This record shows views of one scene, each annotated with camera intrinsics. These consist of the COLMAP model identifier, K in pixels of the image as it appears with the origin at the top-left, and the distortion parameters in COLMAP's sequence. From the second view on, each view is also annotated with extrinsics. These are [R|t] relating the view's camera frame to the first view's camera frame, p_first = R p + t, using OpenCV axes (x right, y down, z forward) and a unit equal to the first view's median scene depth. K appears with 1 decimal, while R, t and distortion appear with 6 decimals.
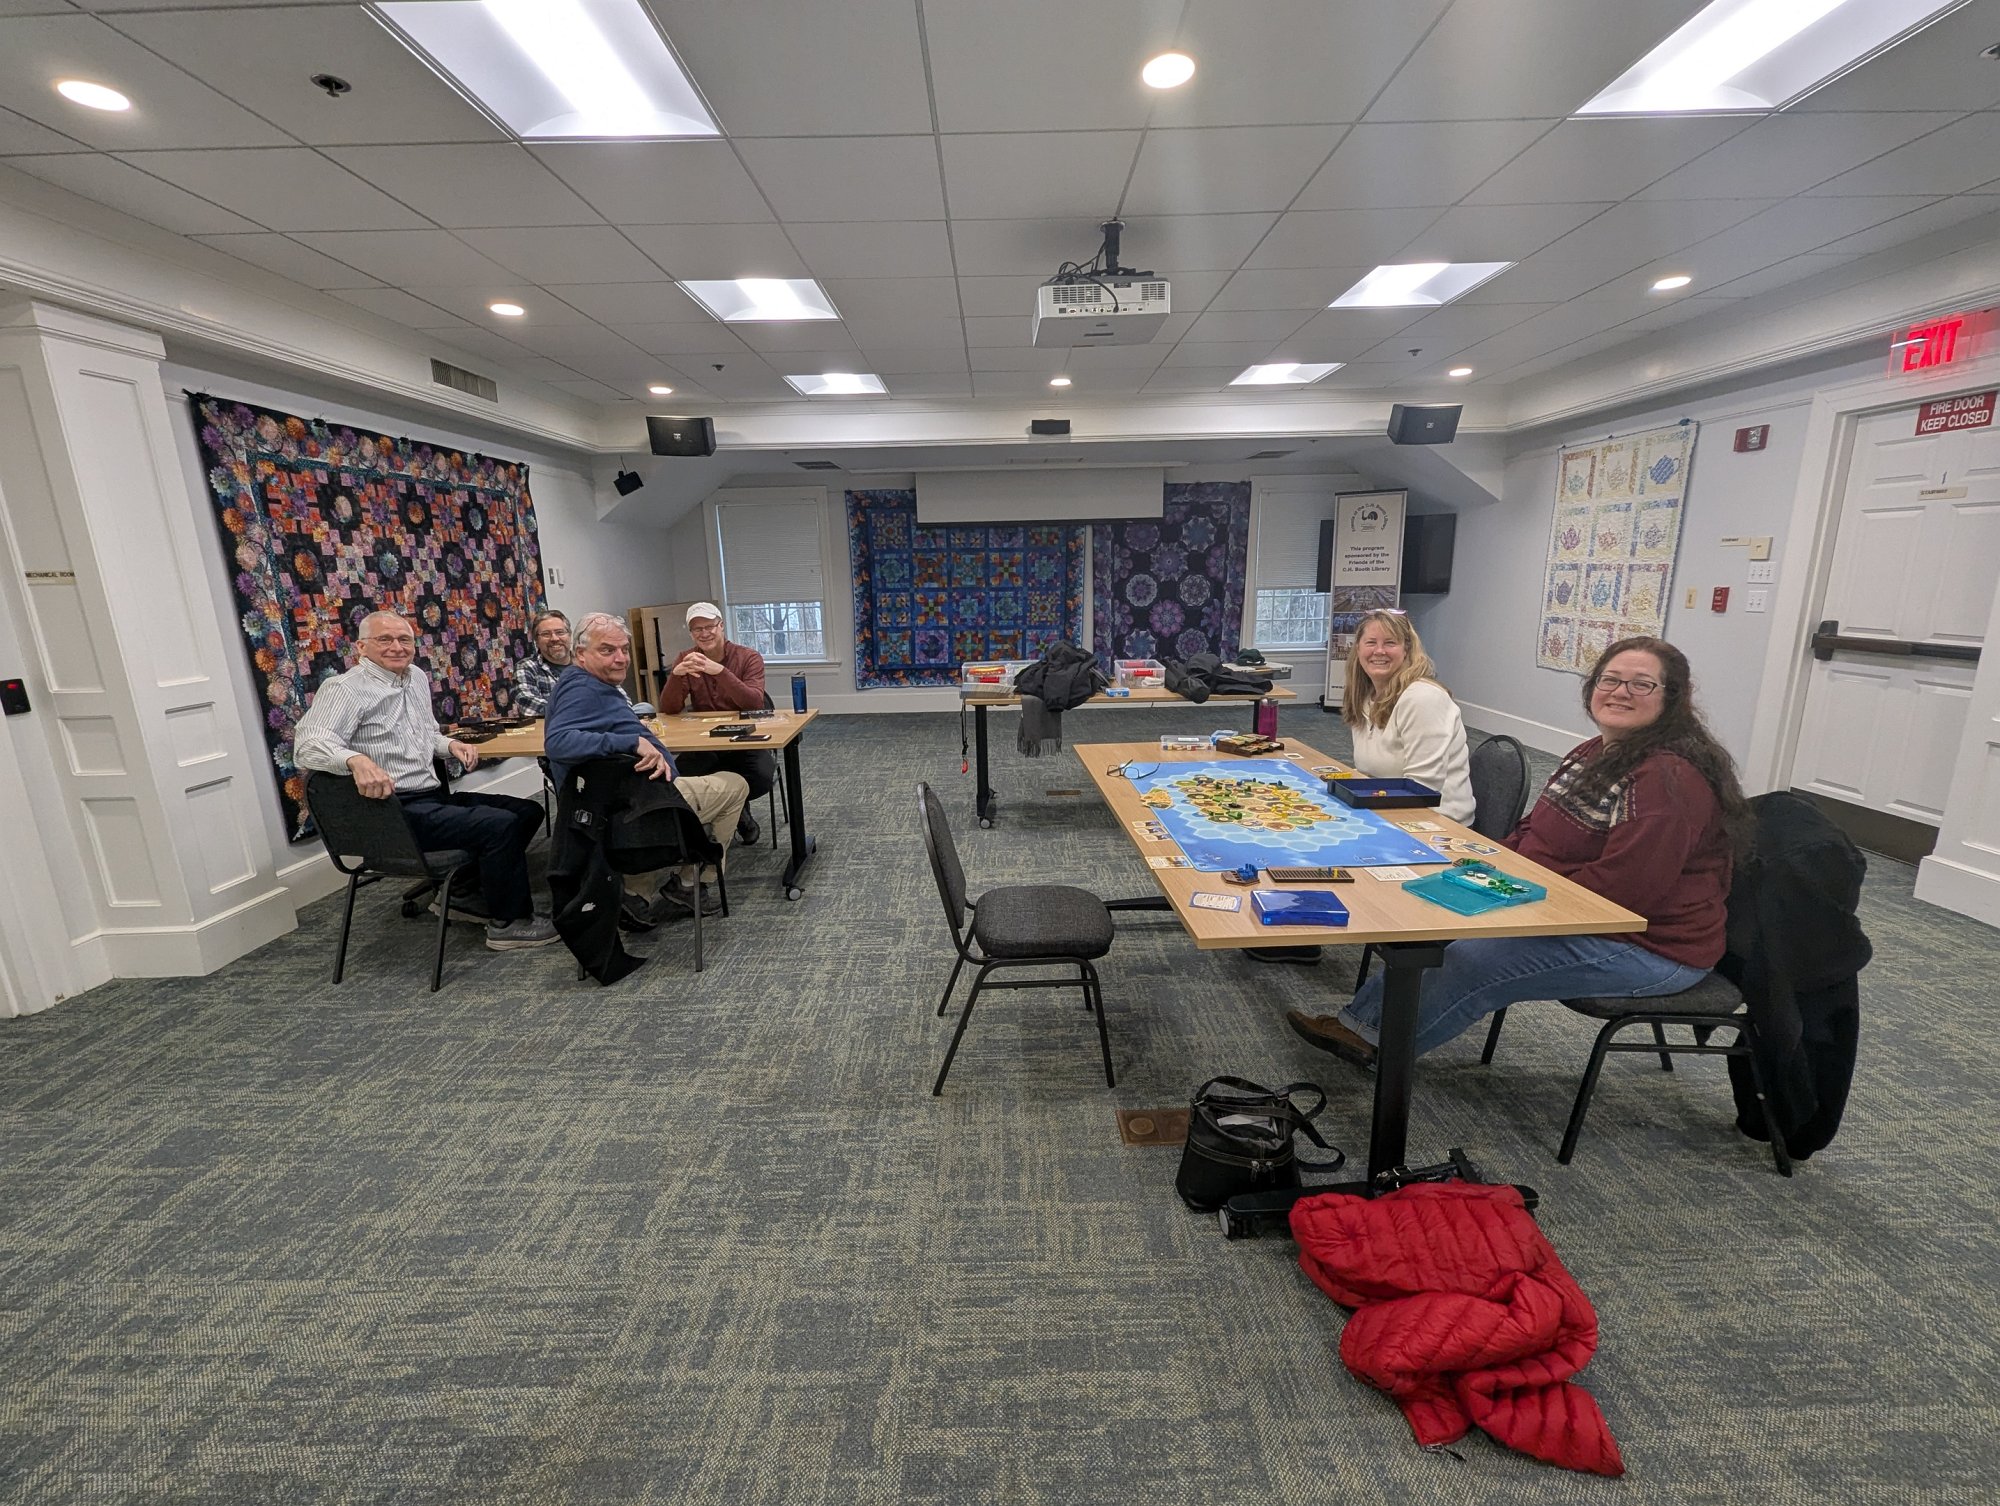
lens RADIAL K [[836.3, 0, 1000.0], [0, 836.3, 753.0], [0, 0, 1]] dist [0.001900, -0.000444]
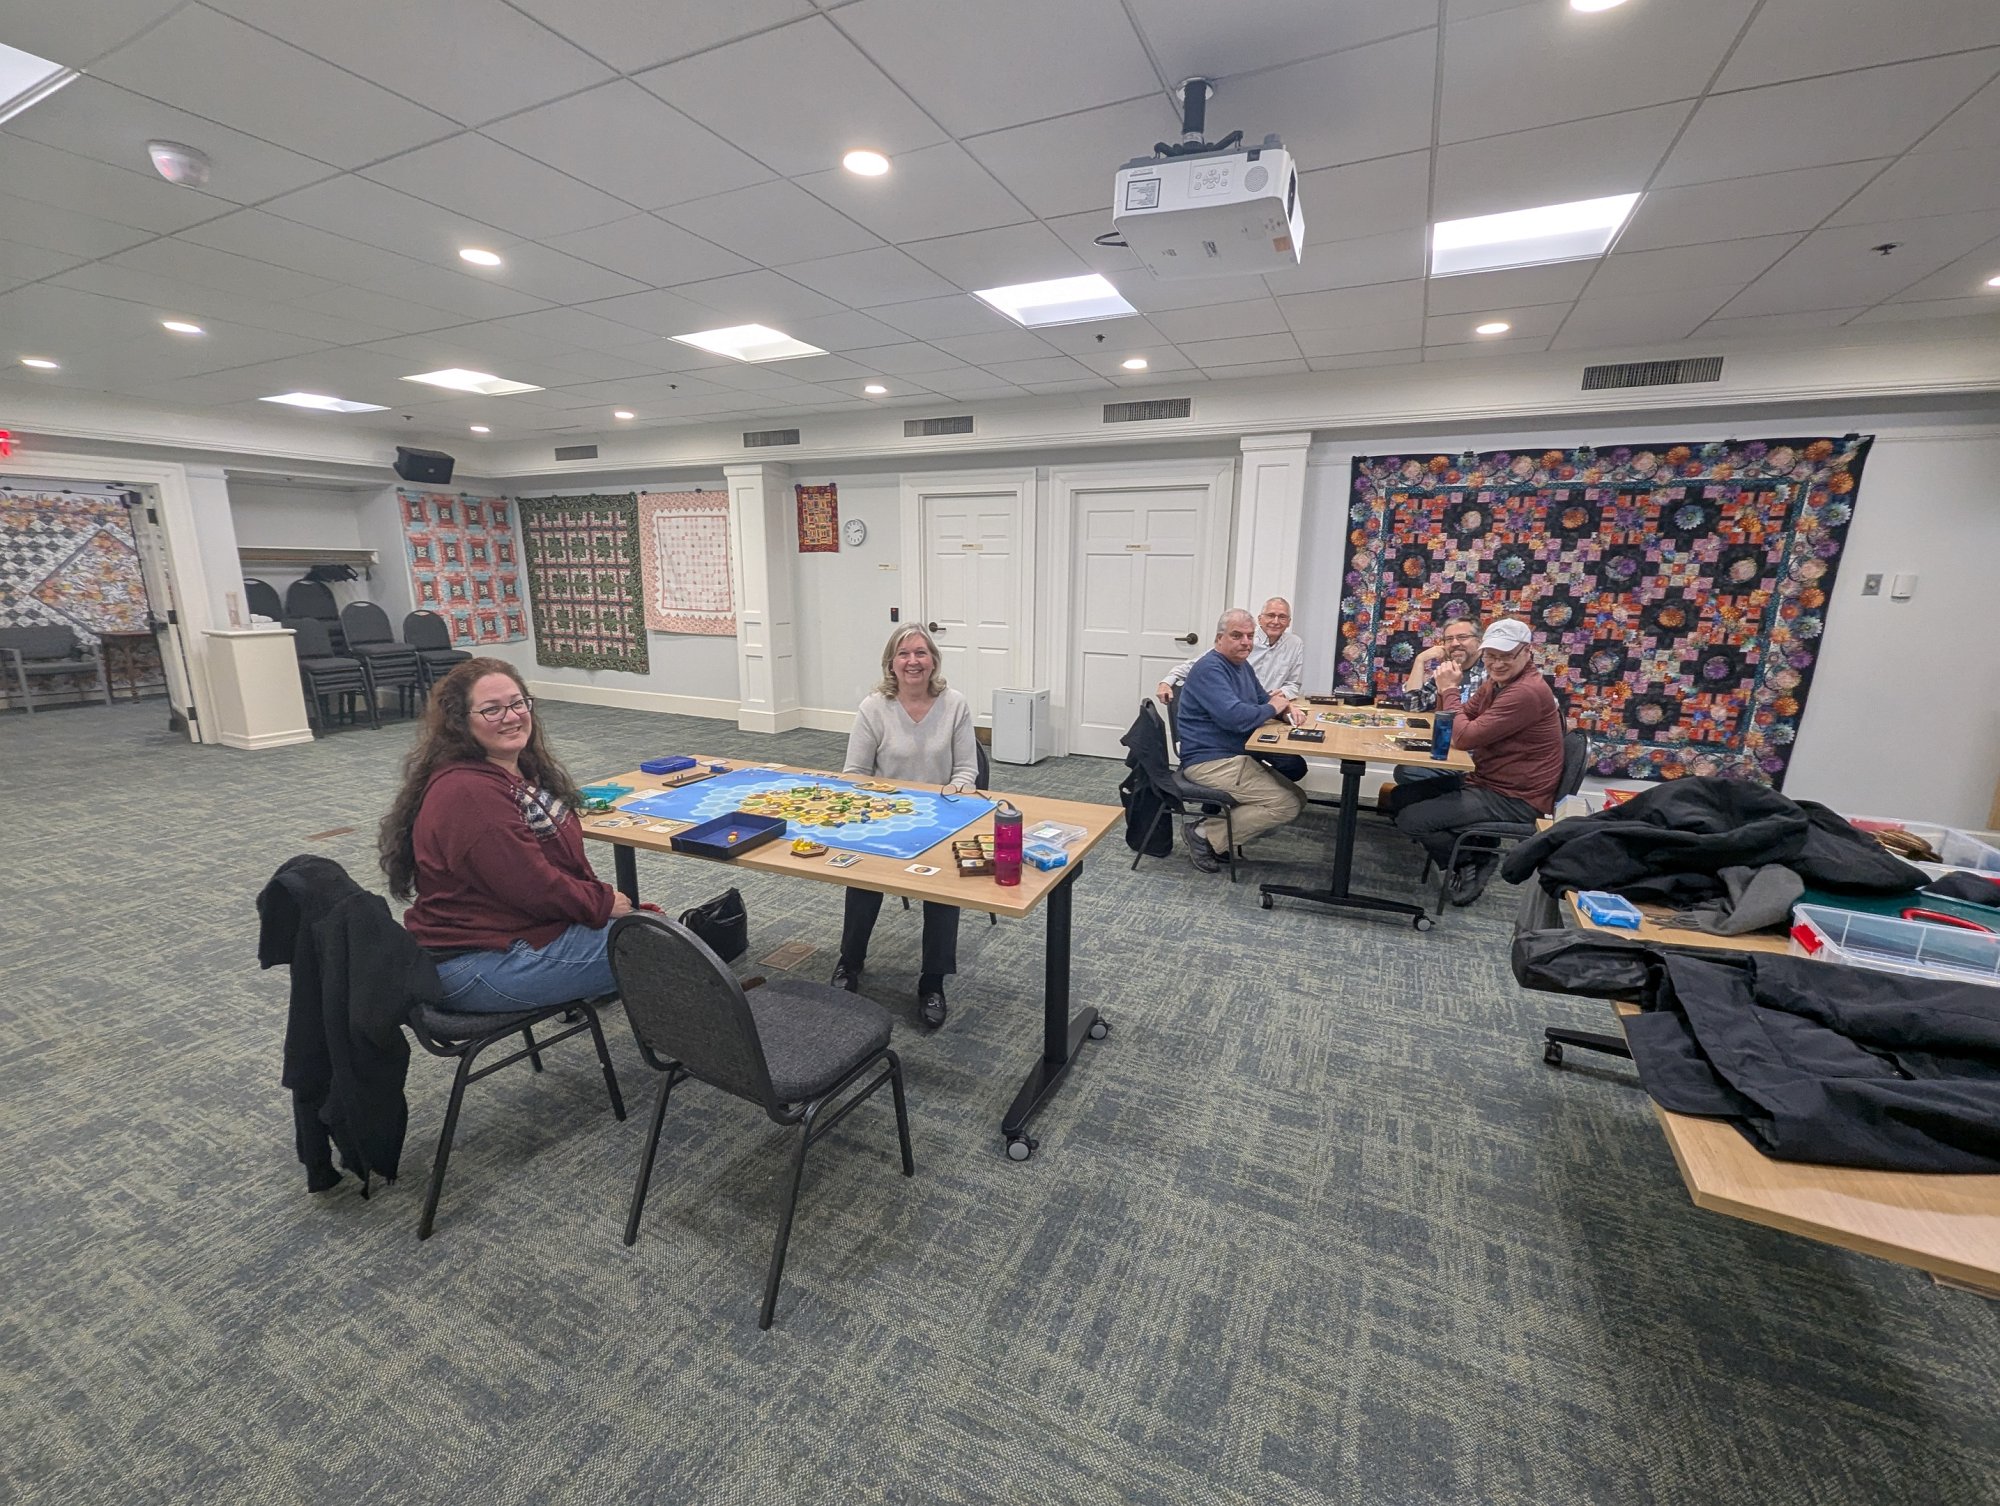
lens RADIAL K [[836.3, 0, 1000.0], [0, 836.3, 753.0], [0, 0, 1]] dist [0.001900, -0.000444]
pose [[-0.446442, 0.208628, -0.870152, 0.659818], [-0.195787, 0.926102, 0.322494, -0.231797], [0.873131, 0.314340, -0.372604, 0.937468]]
